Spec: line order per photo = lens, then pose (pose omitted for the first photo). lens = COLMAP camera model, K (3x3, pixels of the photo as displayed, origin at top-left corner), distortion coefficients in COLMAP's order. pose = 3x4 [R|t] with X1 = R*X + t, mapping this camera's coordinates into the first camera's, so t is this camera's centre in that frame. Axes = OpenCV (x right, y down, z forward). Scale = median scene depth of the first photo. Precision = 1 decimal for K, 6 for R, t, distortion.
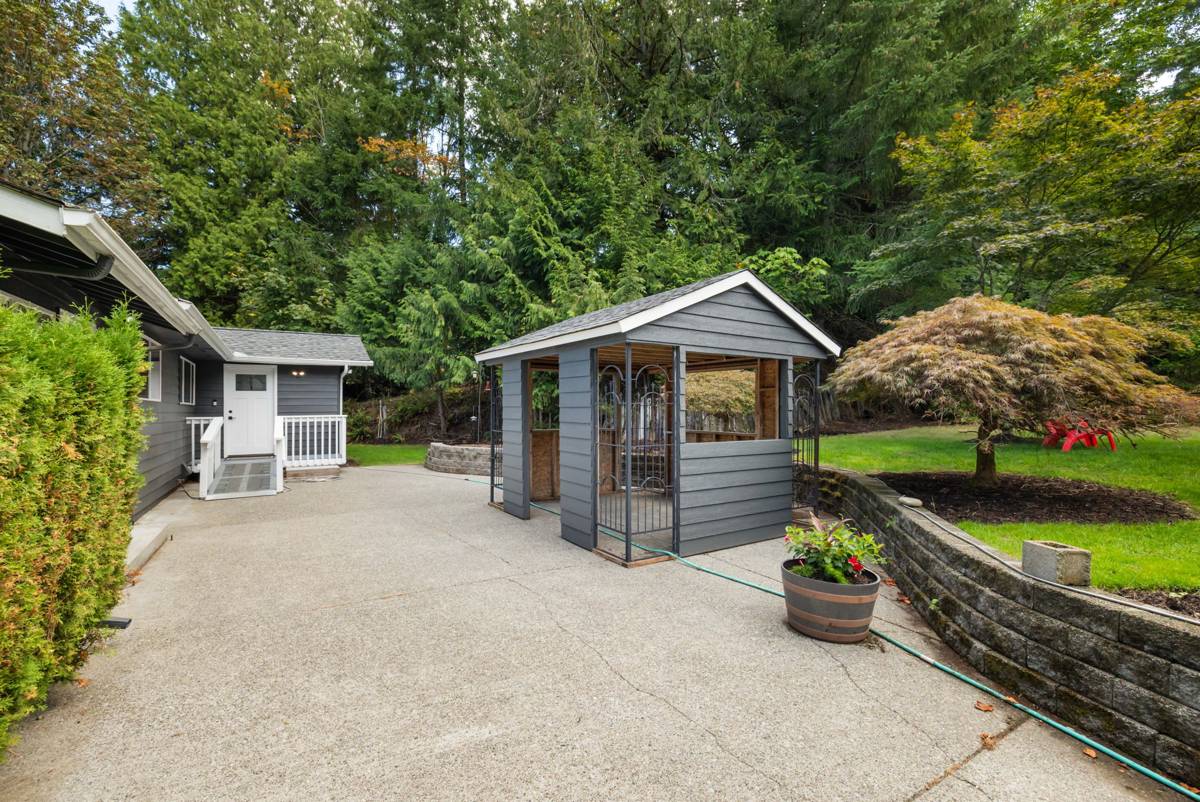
lens RADIAL K [[510.1, 0, 600.0], [0, 510.1, 401.0], [0, 0, 1]] dist [0.000837, 0.000140]
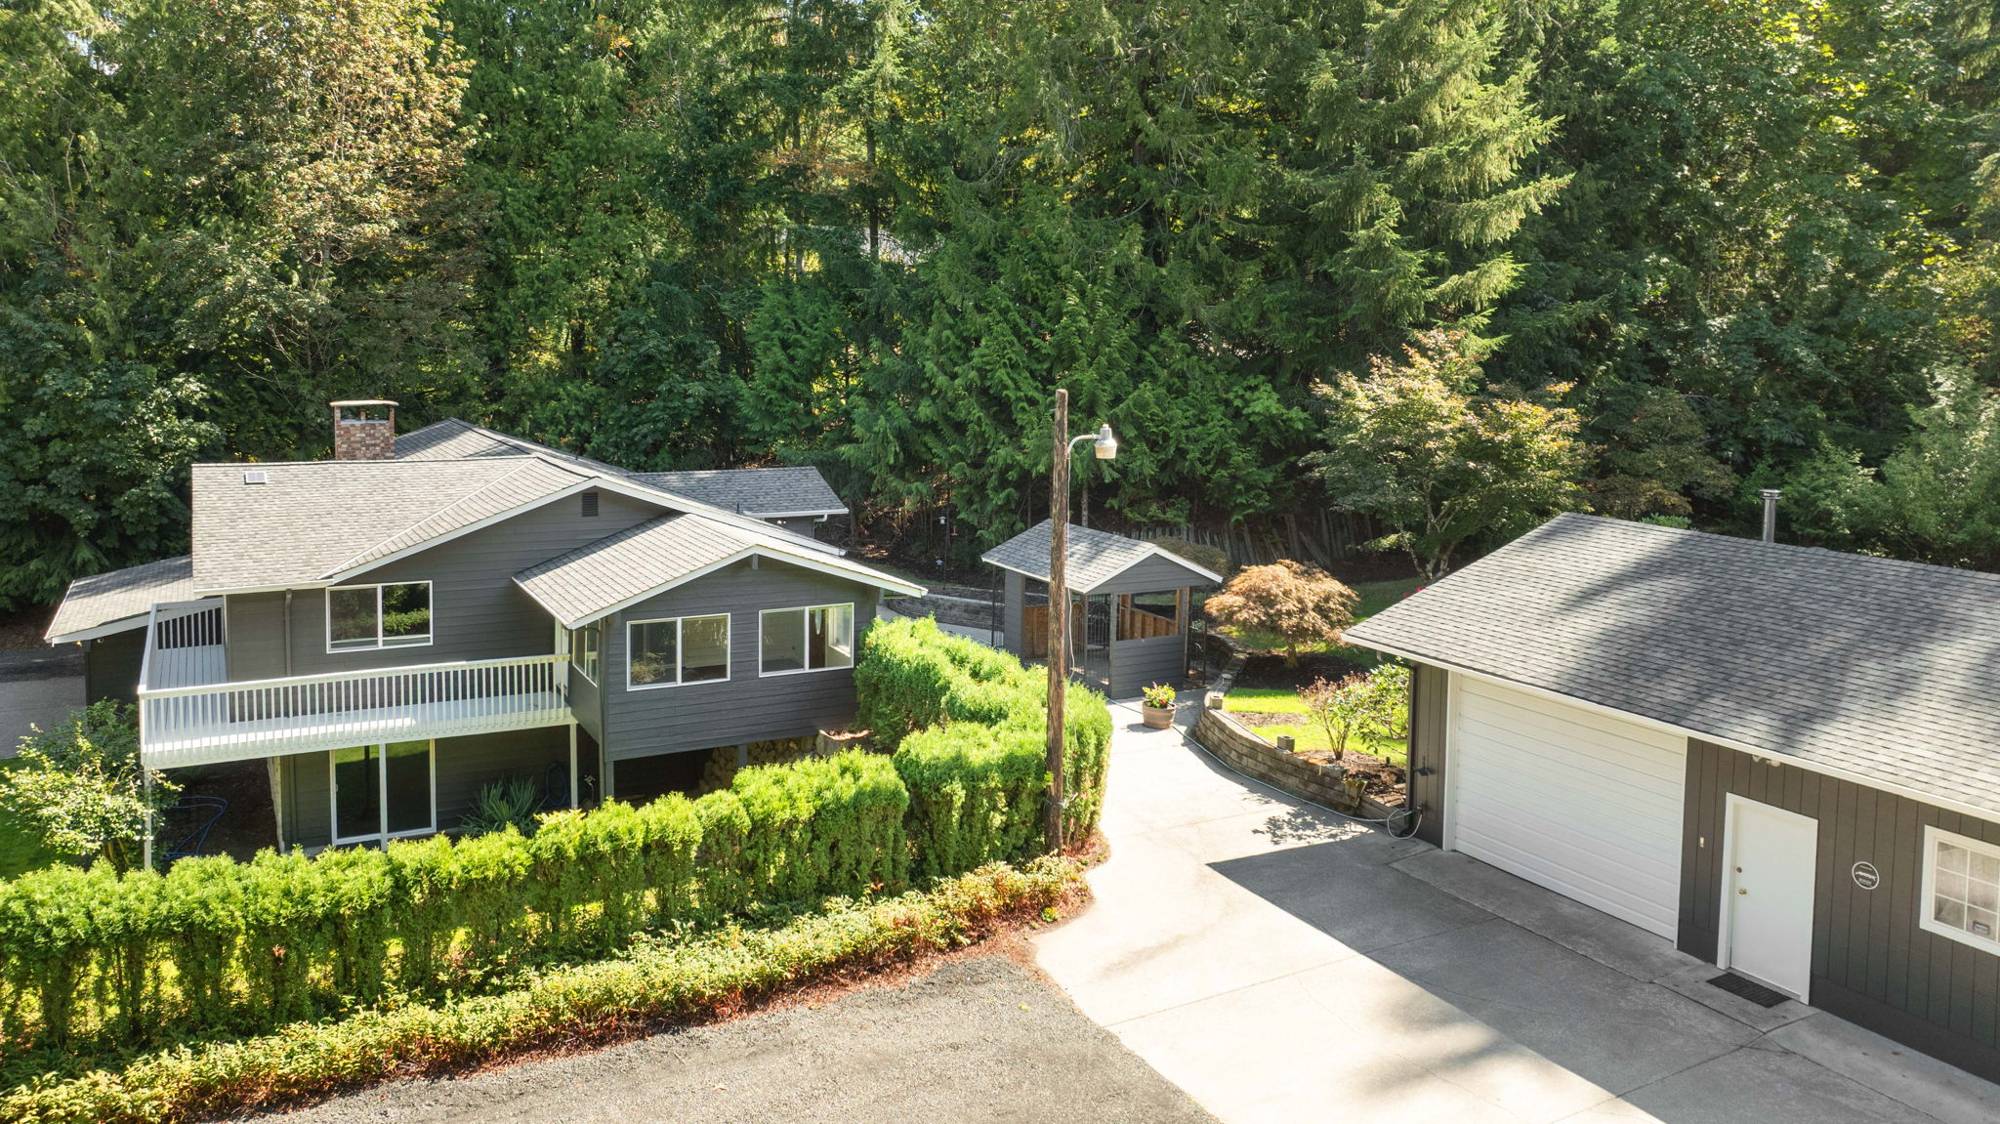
lens RADIAL K [[1436.5, 0, 1000.0], [0, 1436.5, 562.0], [0, 0, 1]] dist [-0.005028, -0.003650]
pose [[0.999075, 0.033580, -0.026863, -0.046427], [-0.027741, 0.980596, 0.194068, -0.450329], [0.032858, -0.193143, 0.980620, -1.532003]]
